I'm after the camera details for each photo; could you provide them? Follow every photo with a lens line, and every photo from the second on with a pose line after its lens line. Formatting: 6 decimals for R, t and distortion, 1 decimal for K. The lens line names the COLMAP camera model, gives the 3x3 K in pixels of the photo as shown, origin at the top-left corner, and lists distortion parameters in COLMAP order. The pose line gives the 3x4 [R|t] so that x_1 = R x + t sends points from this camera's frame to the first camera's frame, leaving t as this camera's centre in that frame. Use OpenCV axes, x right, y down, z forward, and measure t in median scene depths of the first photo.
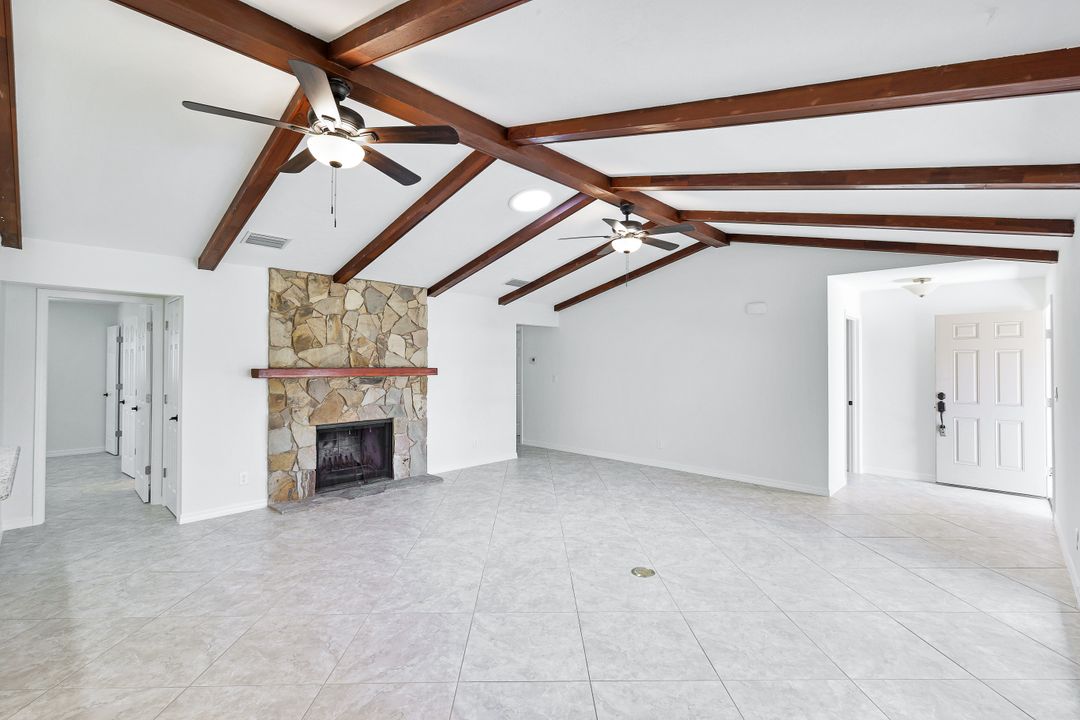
lens RADIAL K [[478.6, 0, 541.4], [0, 478.6, 359.4], [0, 0, 1]] dist [0.003110, -0.000554]
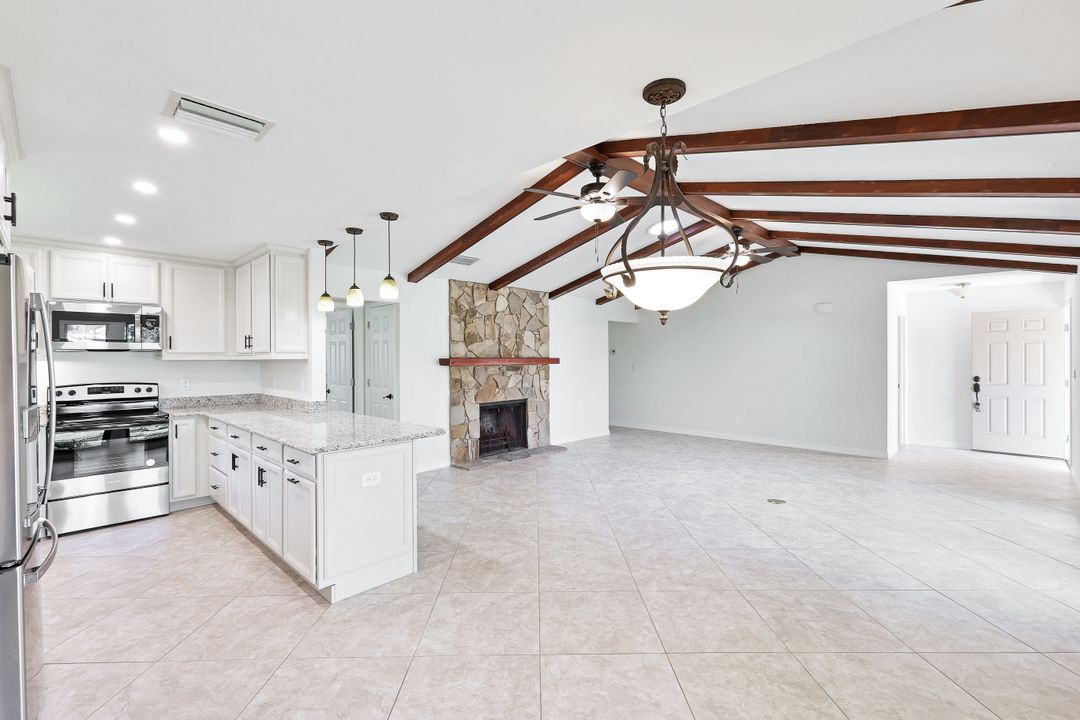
lens RADIAL K [[478.6, 0, 541.9], [0, 478.6, 357.7], [0, 0, 1]] dist [0.003110, -0.000554]
pose [[0.999963, -0.004746, -0.007202, -0.312246], [0.004815, 0.999941, 0.009690, 0.006222], [0.007156, -0.009724, 0.999927, -0.269451]]
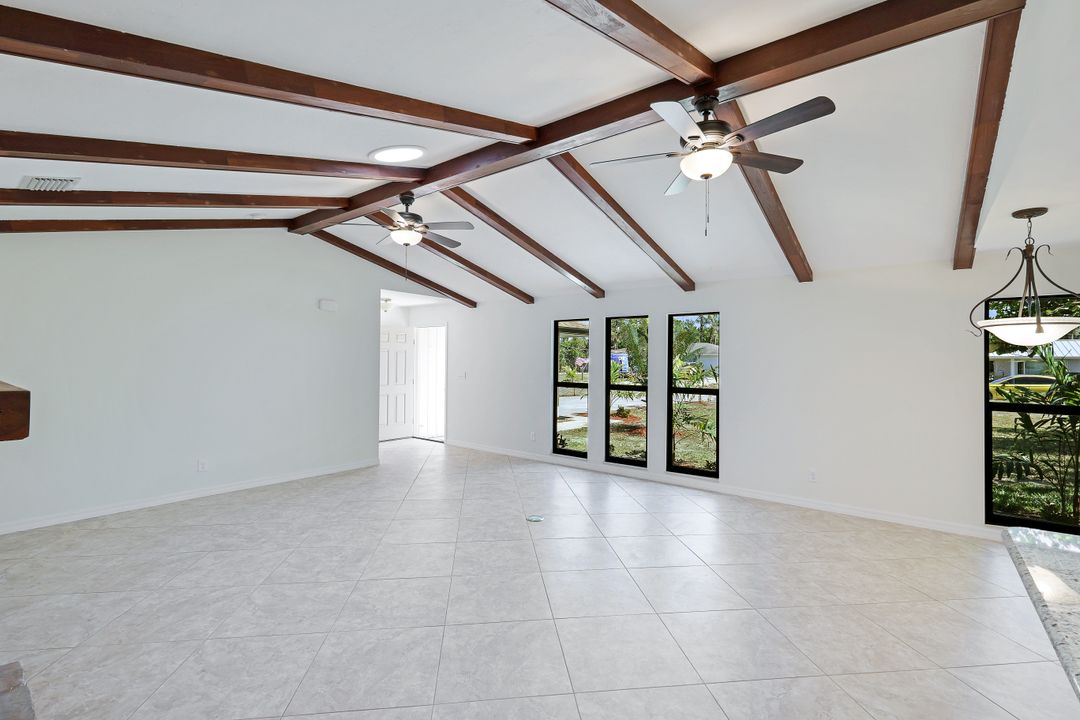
lens RADIAL K [[478.6, 0, 542.2], [0, 478.6, 354.3], [0, 0, 1]] dist [0.003110, -0.000554]
pose [[-0.101213, 0.009890, 0.994816, -0.755359], [-0.018932, 0.999750, -0.011865, 0.003782], [-0.994685, -0.020035, -0.101000, 0.763204]]
